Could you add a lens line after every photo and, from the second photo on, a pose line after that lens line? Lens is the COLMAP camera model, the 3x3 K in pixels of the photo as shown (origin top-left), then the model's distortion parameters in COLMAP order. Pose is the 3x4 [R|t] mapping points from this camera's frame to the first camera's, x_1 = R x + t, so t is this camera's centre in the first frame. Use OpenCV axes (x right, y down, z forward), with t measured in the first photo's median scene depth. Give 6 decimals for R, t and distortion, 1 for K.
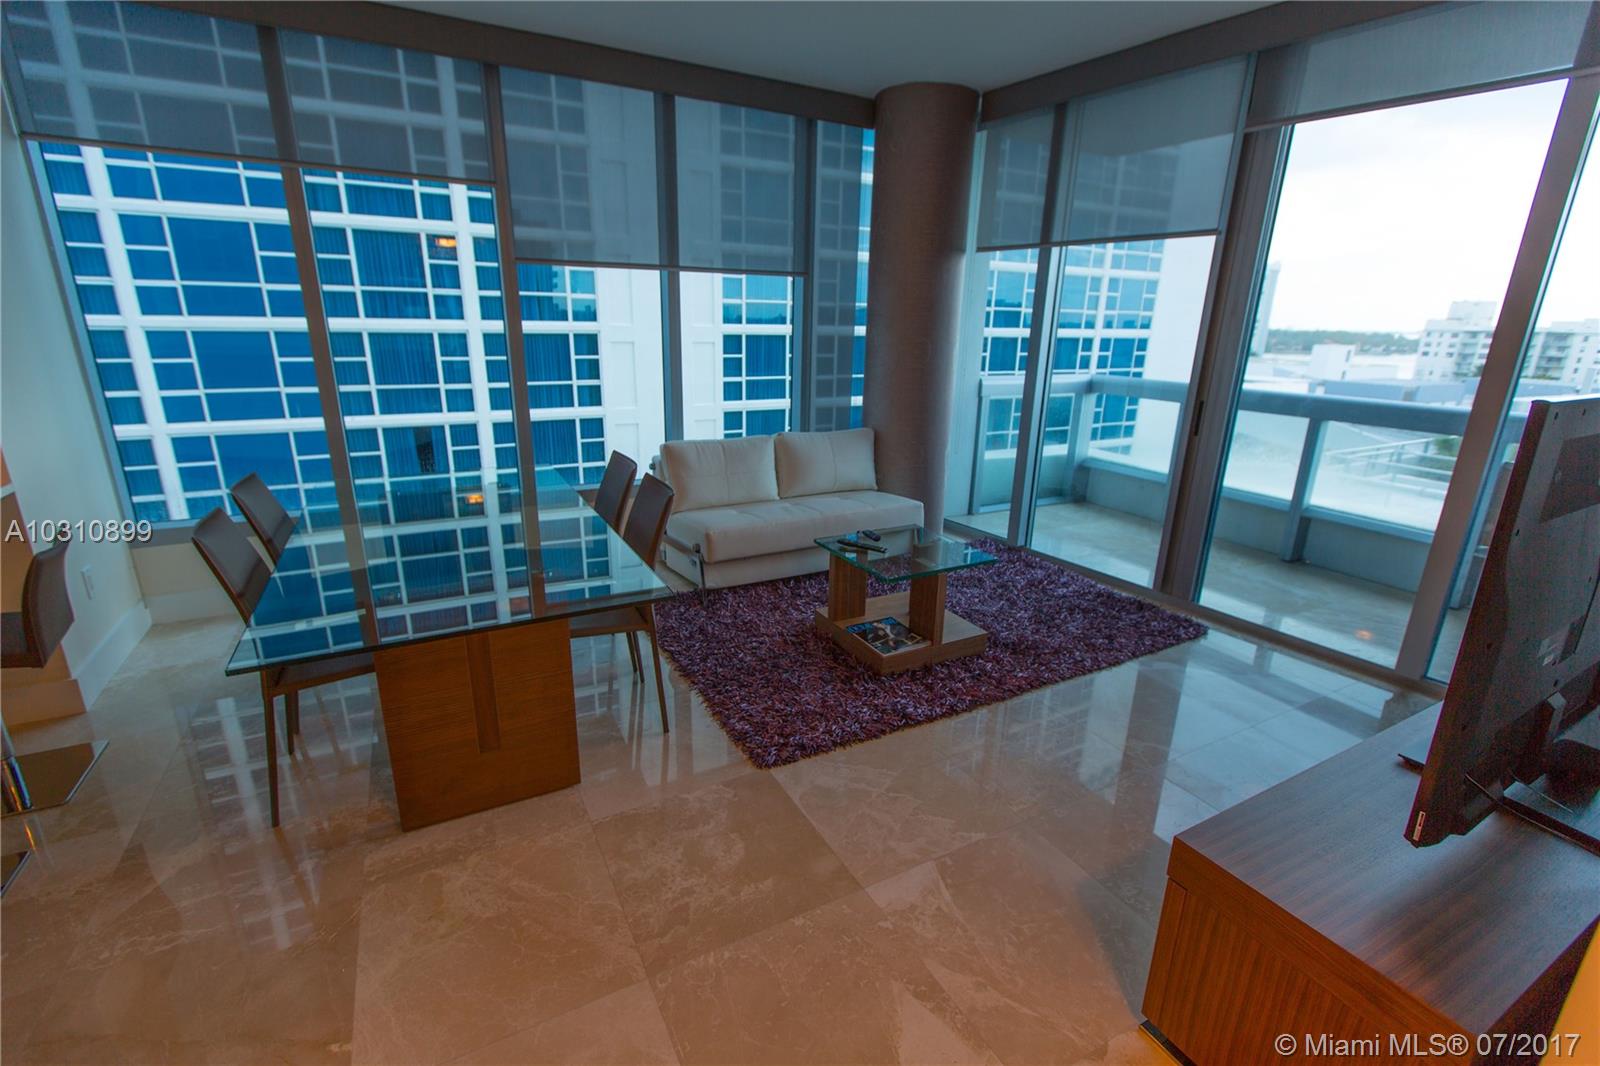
lens RADIAL K [[707.8, 0, 806.2], [0, 707.8, 532.3], [0, 0, 1]] dist [-0.003099, 0.000568]
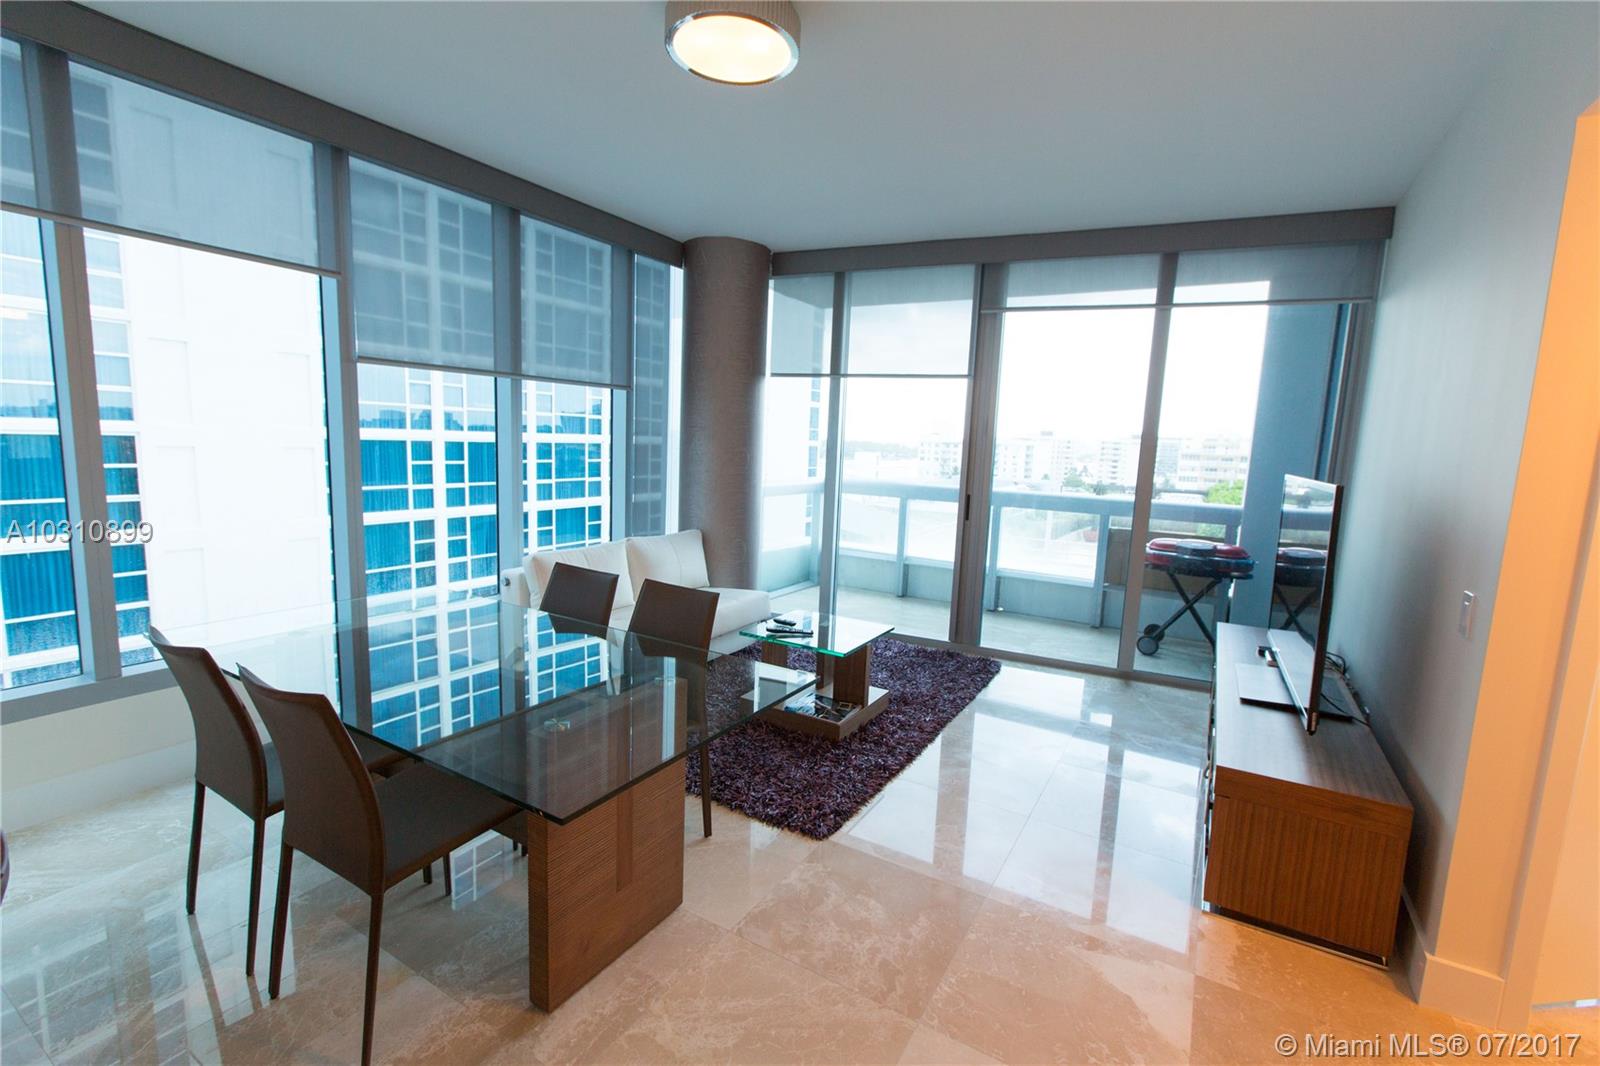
lens RADIAL K [[707.8, 0, 807.6], [0, 707.8, 527.0], [0, 0, 1]] dist [-0.003099, 0.000568]
pose [[0.854831, -0.051626, 0.516332, -0.380565], [0.129496, 0.984780, -0.115927, -0.007040], [-0.502488, 0.165961, 0.848506, 0.014357]]
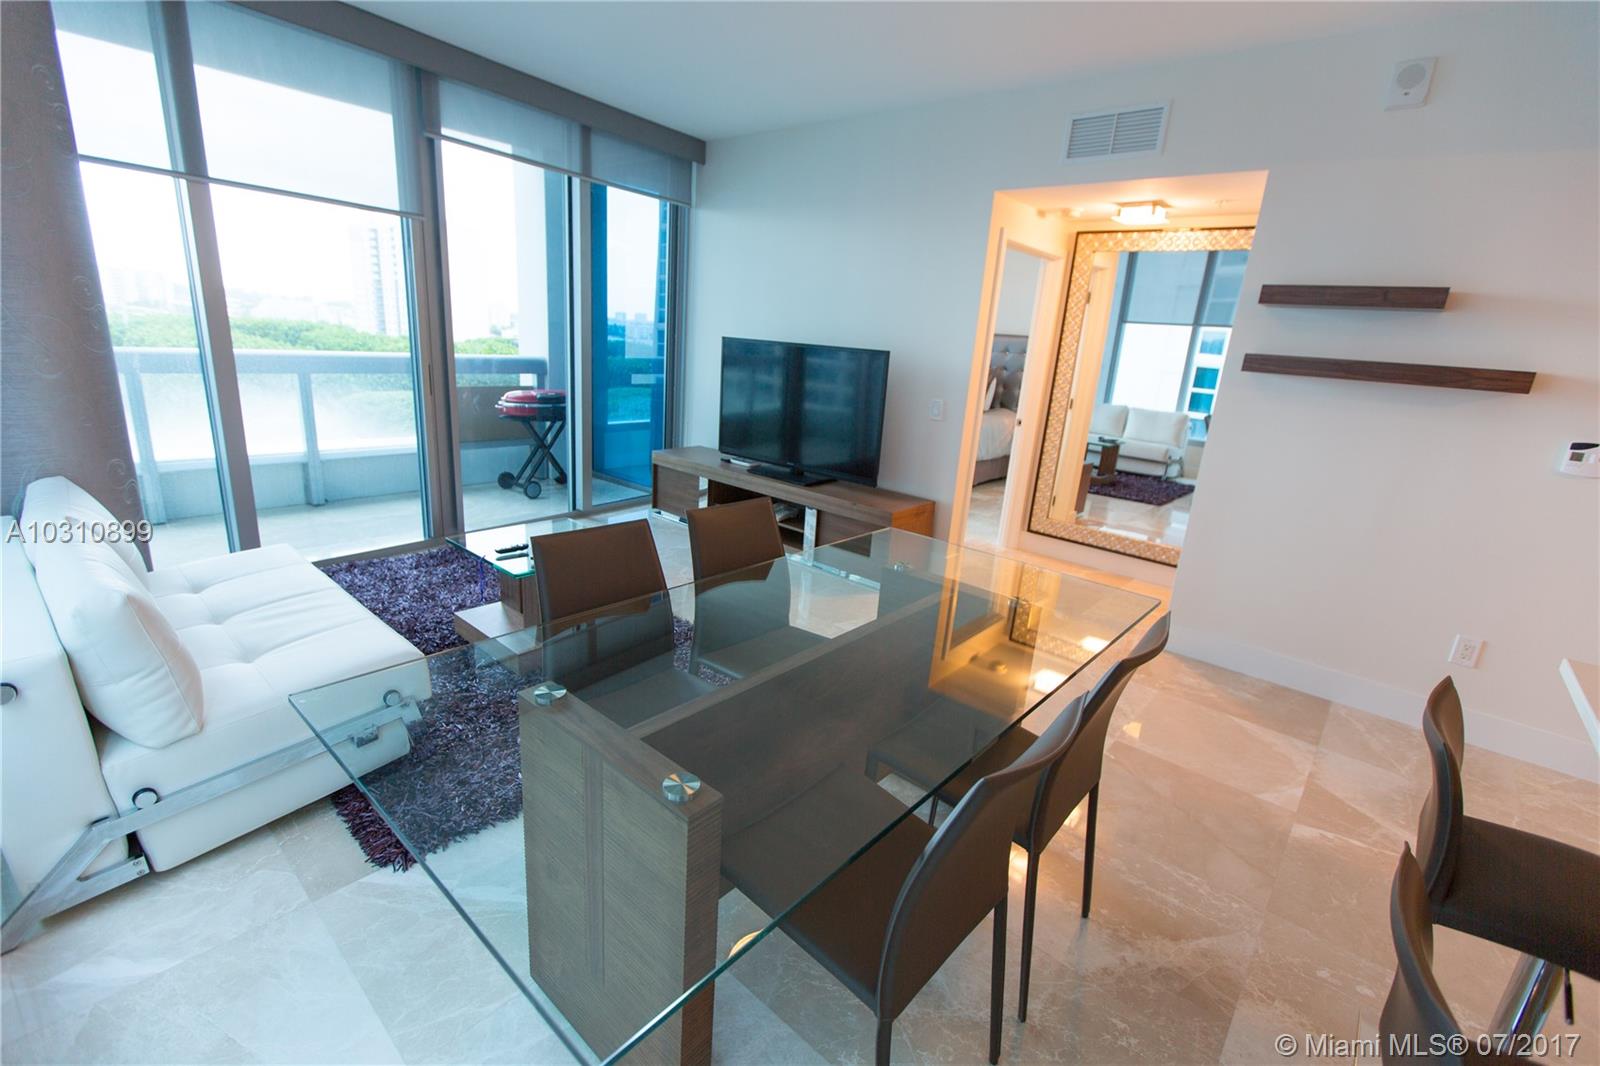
lens RADIAL K [[707.8, 0, 802.2], [0, 707.8, 530.6], [0, 0, 1]] dist [-0.003099, 0.000568]
pose [[-0.348810, -0.290656, 0.890983, -0.708262], [0.204461, 0.904192, 0.375010, -0.220218], [-0.914619, 0.312978, -0.255963, 0.744244]]
